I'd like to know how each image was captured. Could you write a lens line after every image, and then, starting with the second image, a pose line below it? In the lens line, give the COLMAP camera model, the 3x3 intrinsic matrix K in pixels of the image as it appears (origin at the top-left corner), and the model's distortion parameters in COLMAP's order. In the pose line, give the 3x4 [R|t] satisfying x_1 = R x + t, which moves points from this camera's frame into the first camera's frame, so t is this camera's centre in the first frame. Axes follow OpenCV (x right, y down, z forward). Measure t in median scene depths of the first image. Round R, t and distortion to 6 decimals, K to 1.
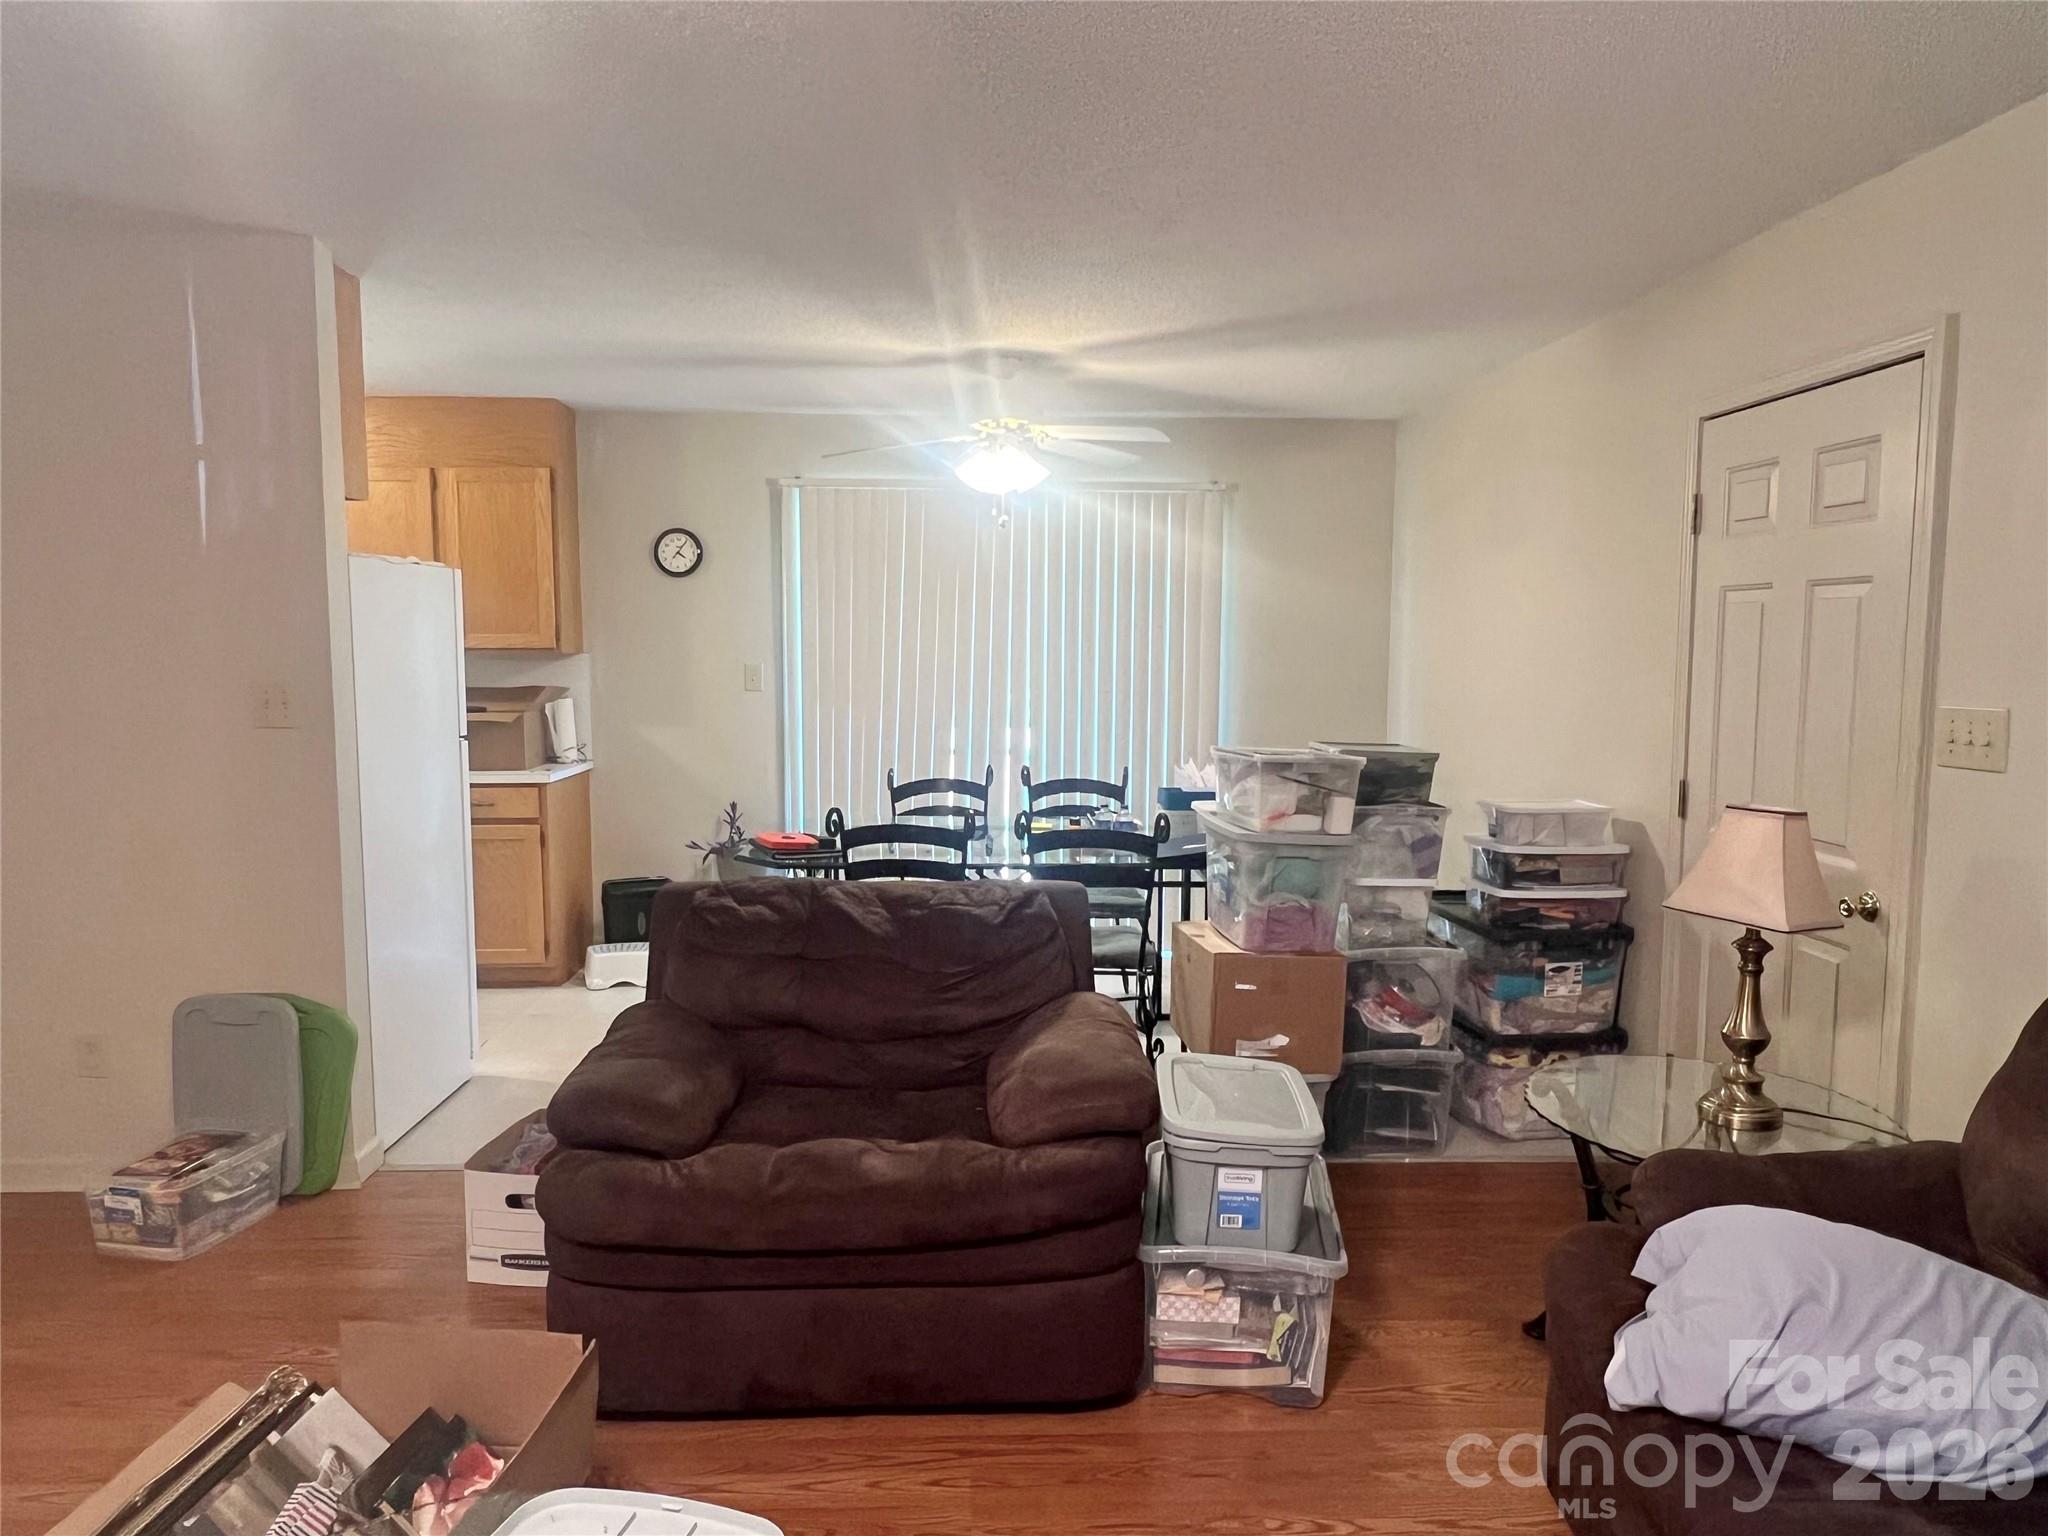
lens RADIAL K [[1324.2, 0, 1018.1], [0, 1324.2, 776.5], [0, 0, 1]] dist [0.000930, 0.000418]
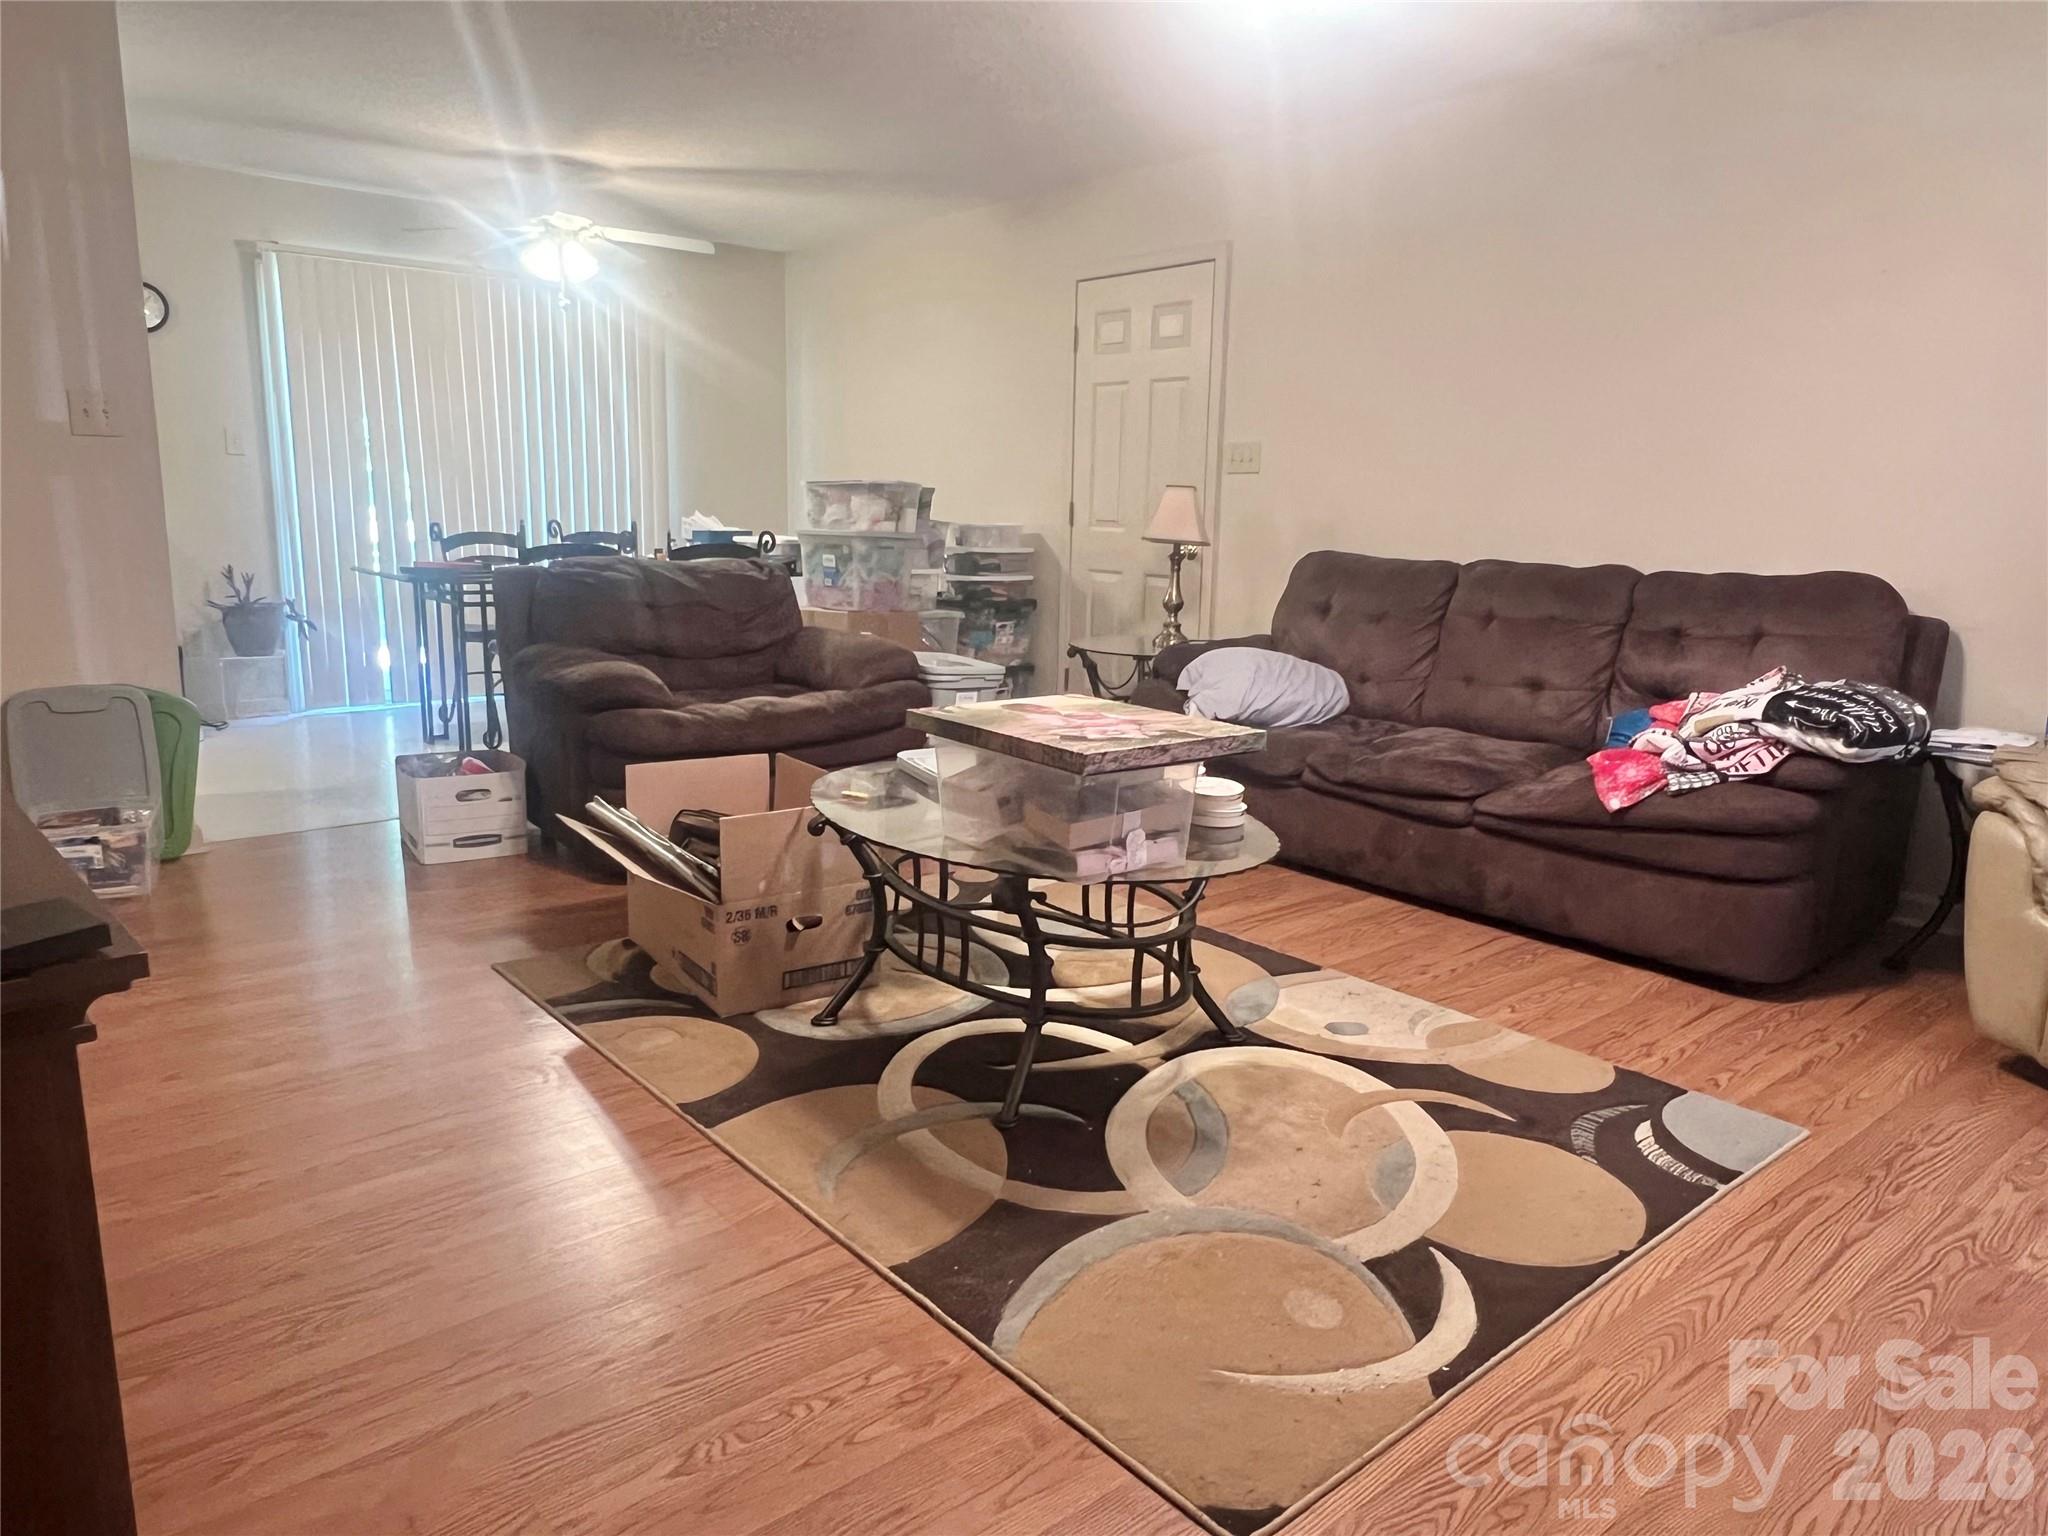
lens RADIAL K [[1324.2, 0, 1042.4], [0, 1324.2, 777.6], [0, 0, 1]] dist [0.000930, 0.000418]
pose [[0.786561, -0.120409, 0.605659, -0.556681], [0.048510, 0.989823, 0.133784, 0.115744], [-0.615604, -0.075849, 0.784397, -0.310635]]
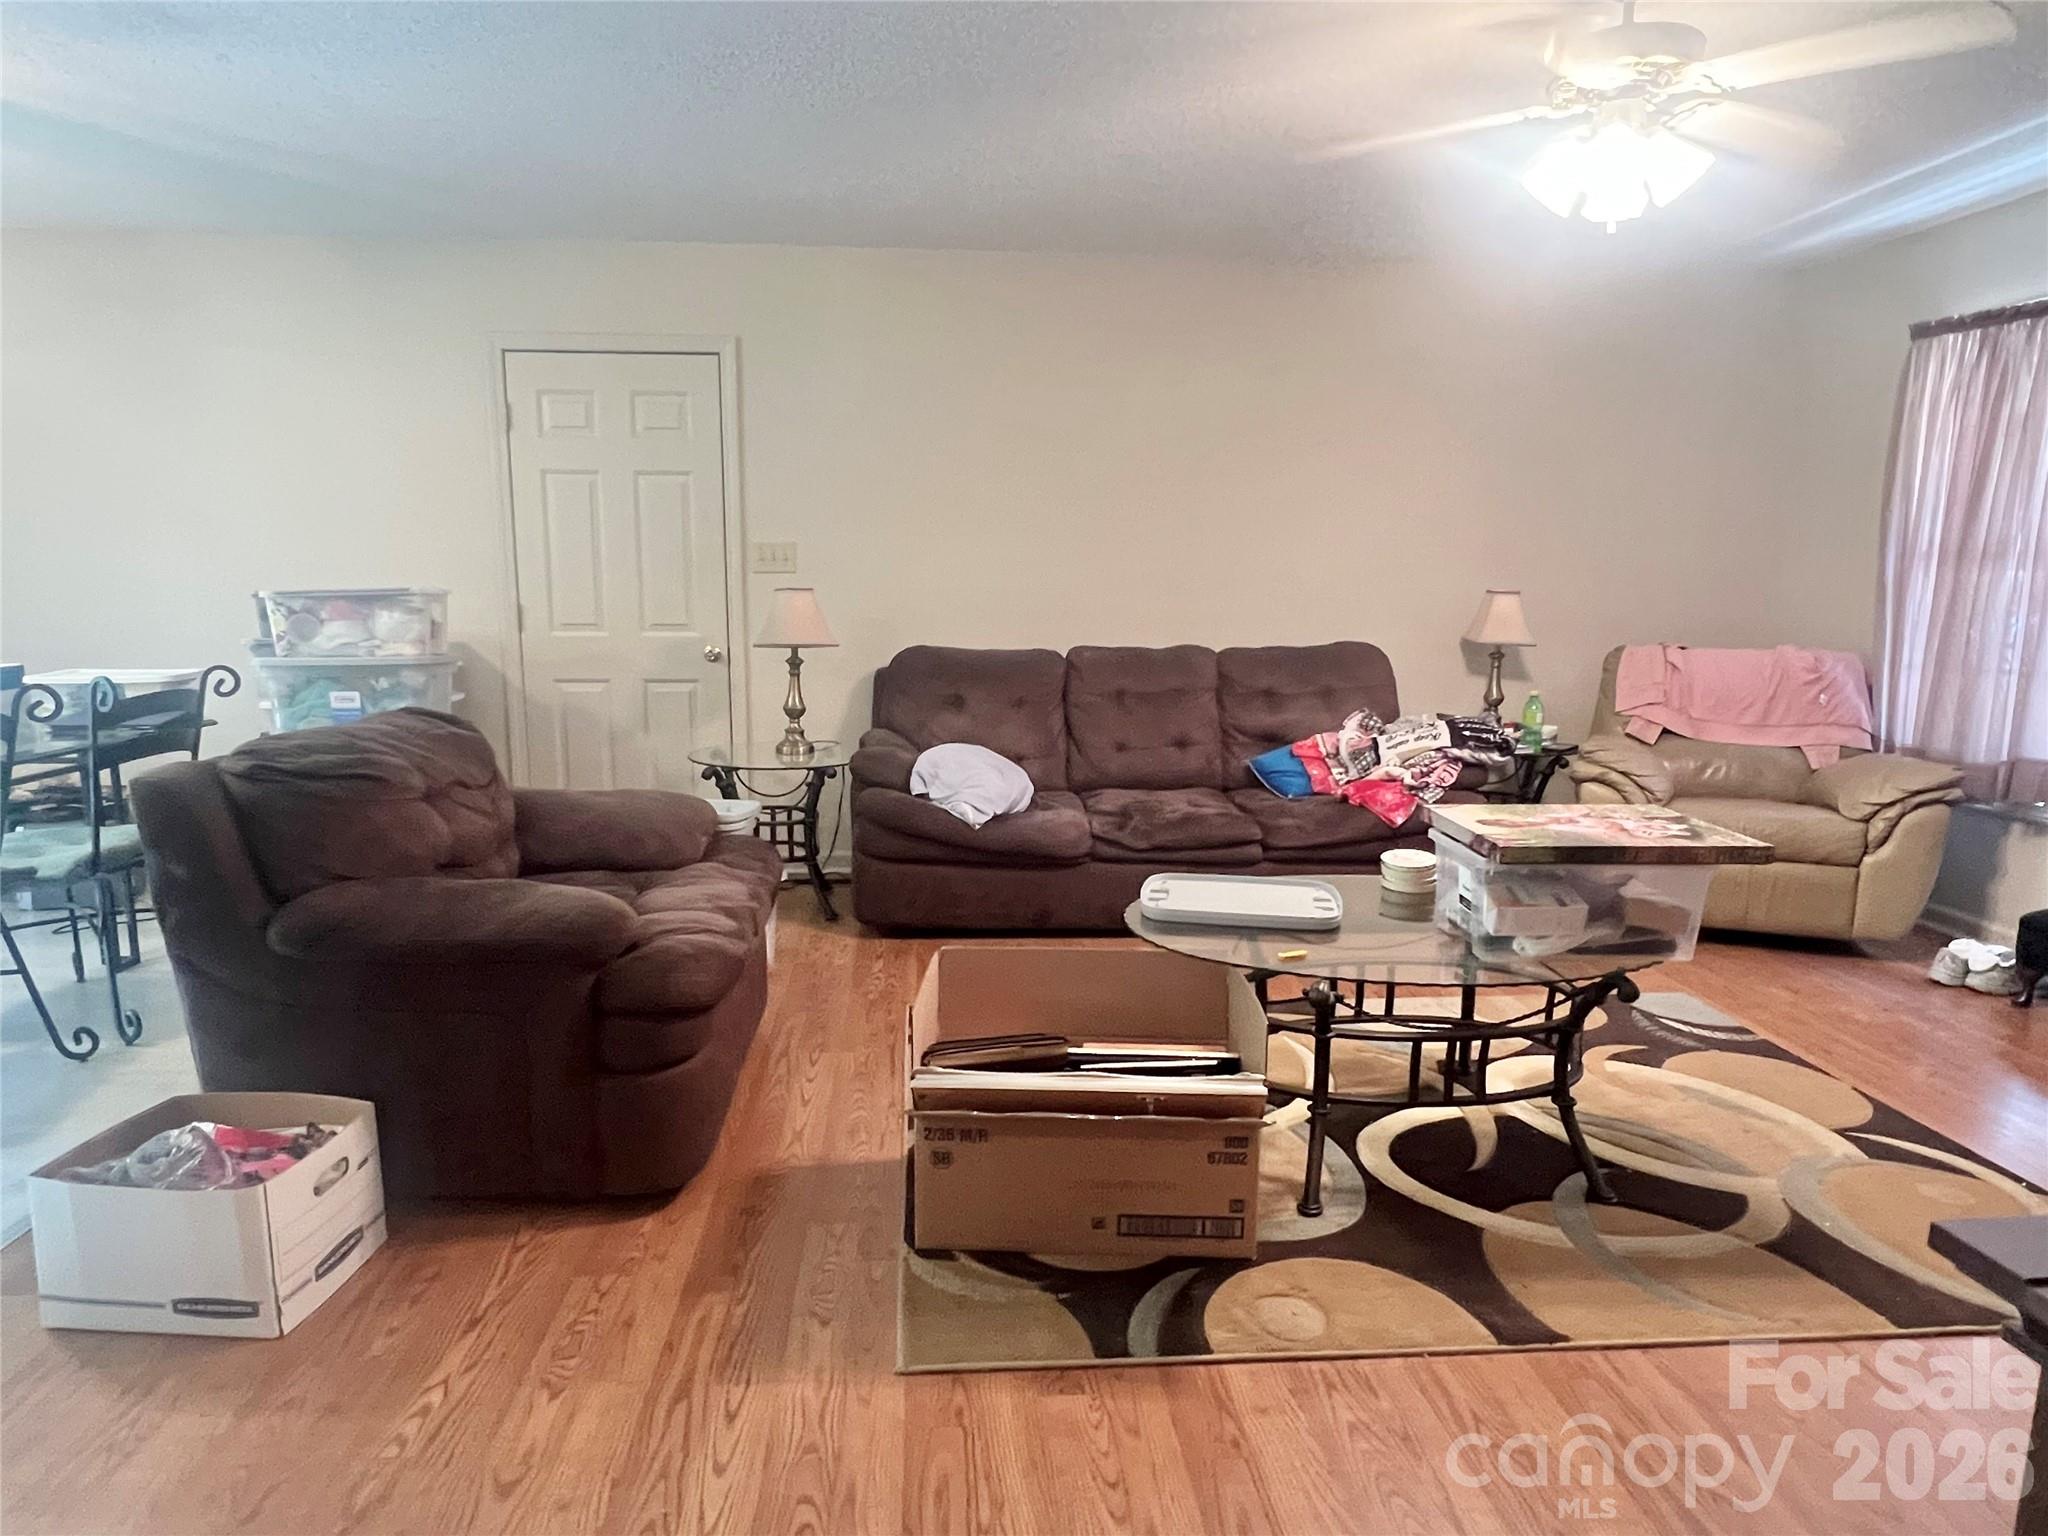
lens RADIAL K [[1195.4, 0, 1001.5], [0, 1195.4, 757.7], [0, 0, 1]] dist [0.004164, 0.001192]
pose [[-0.020947, -0.154489, 0.987772, -0.771317], [0.095542, 0.983158, 0.155794, 0.015320], [-0.995205, 0.097637, -0.005834, 0.457570]]
